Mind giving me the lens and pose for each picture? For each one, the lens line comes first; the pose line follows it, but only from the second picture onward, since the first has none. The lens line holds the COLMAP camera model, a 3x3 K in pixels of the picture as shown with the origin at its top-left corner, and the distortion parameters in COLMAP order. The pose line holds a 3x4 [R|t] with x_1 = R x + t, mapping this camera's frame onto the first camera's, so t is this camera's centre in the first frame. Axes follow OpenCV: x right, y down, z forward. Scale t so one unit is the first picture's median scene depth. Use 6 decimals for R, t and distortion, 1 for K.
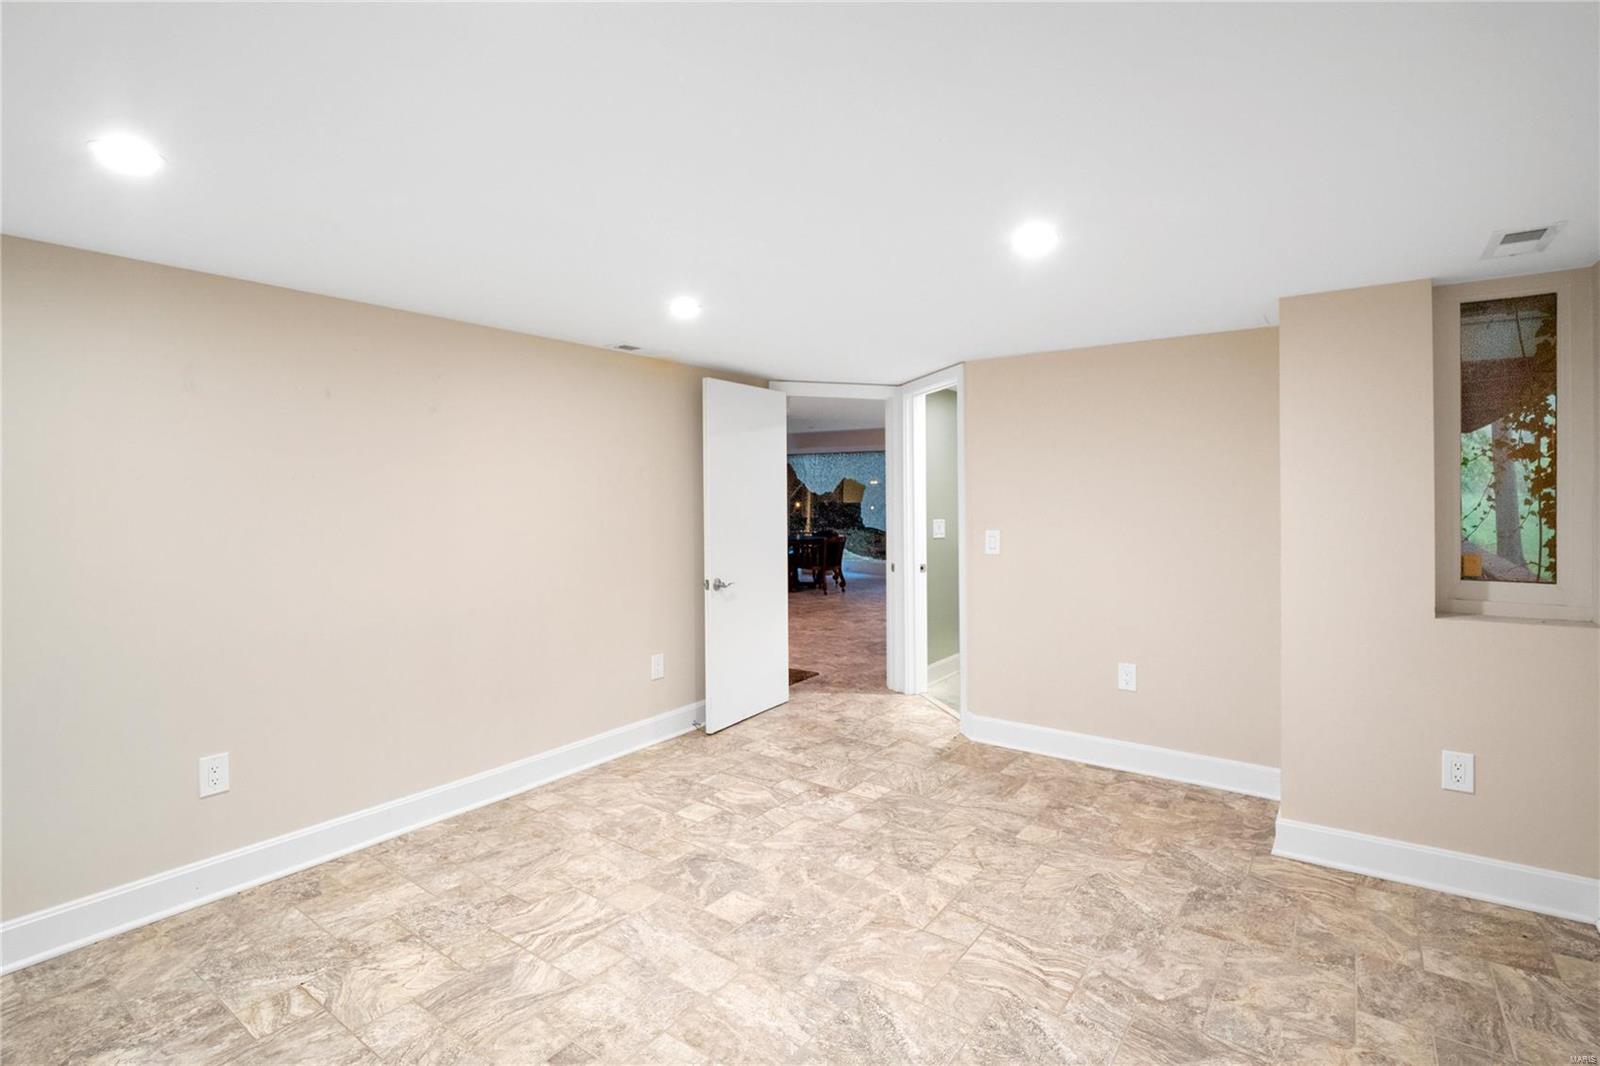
lens RADIAL K [[767.9, 0, 800.1], [0, 767.9, 498.3], [0, 0, 1]] dist [-0.000834, -0.000042]
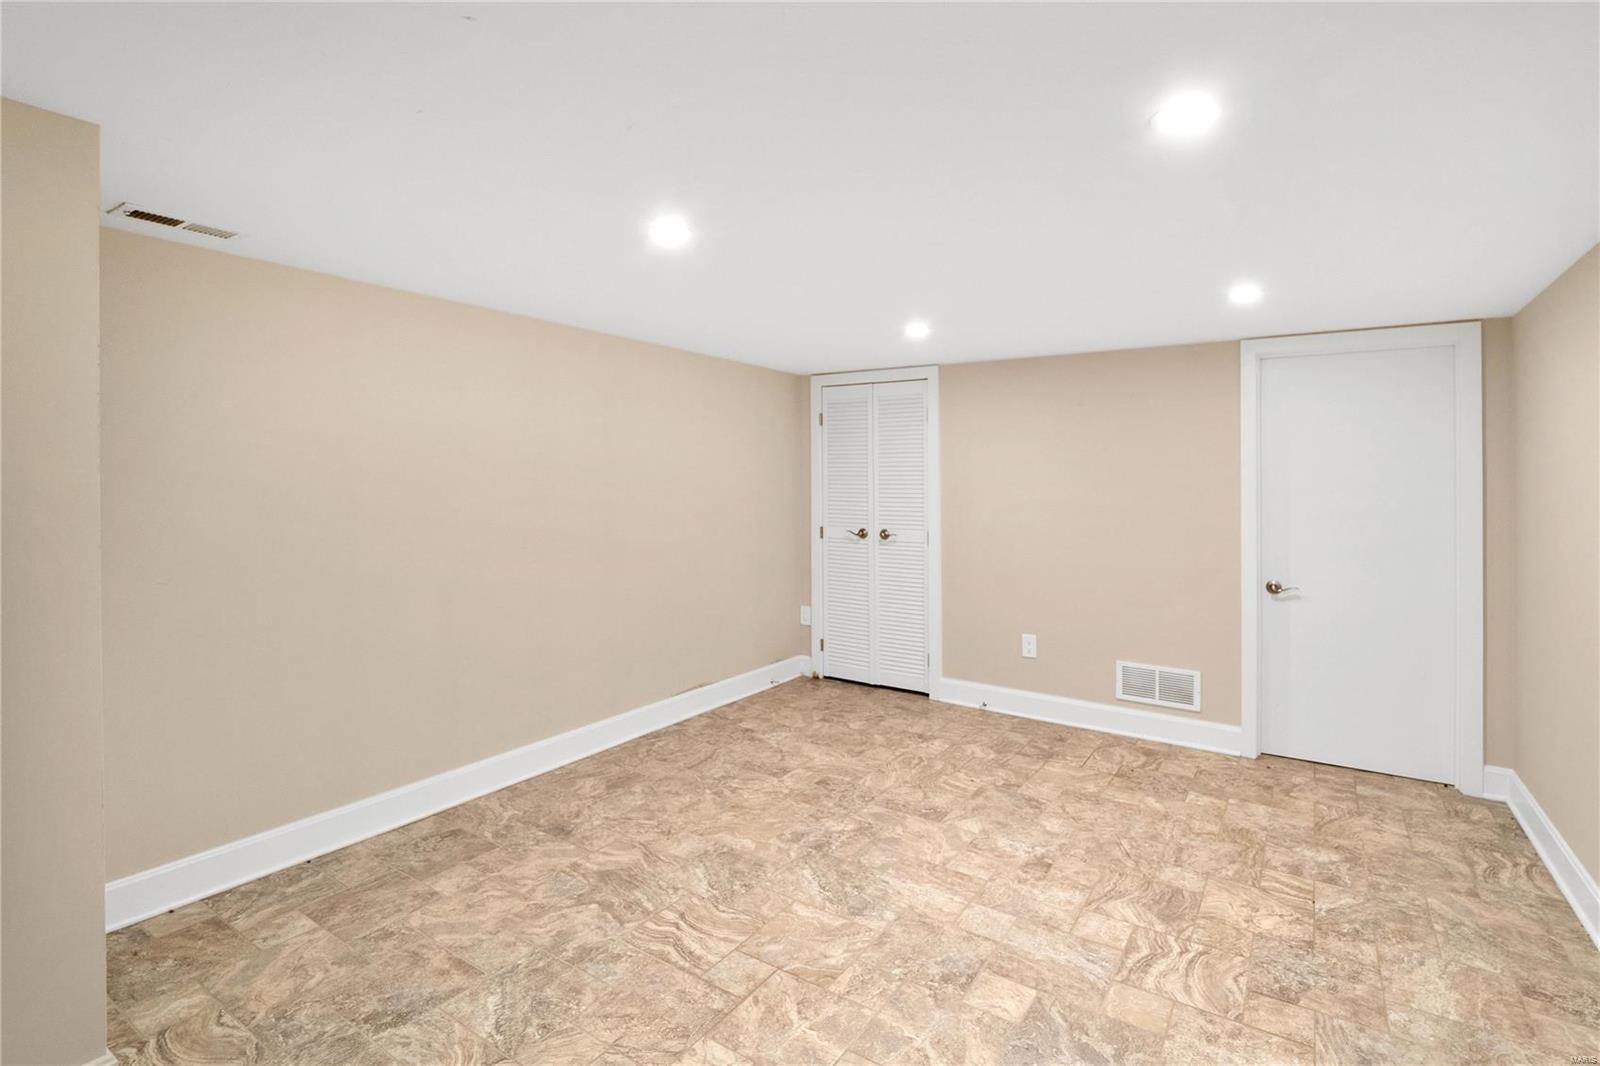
lens RADIAL K [[767.9, 0, 800.1], [0, 767.9, 498.3], [0, 0, 1]] dist [-0.000834, -0.000042]
pose [[-0.999255, -0.008885, -0.037565, 0.184108], [-0.009949, 0.999552, 0.028231, -0.016414], [0.037298, 0.028584, -0.998895, 2.011765]]
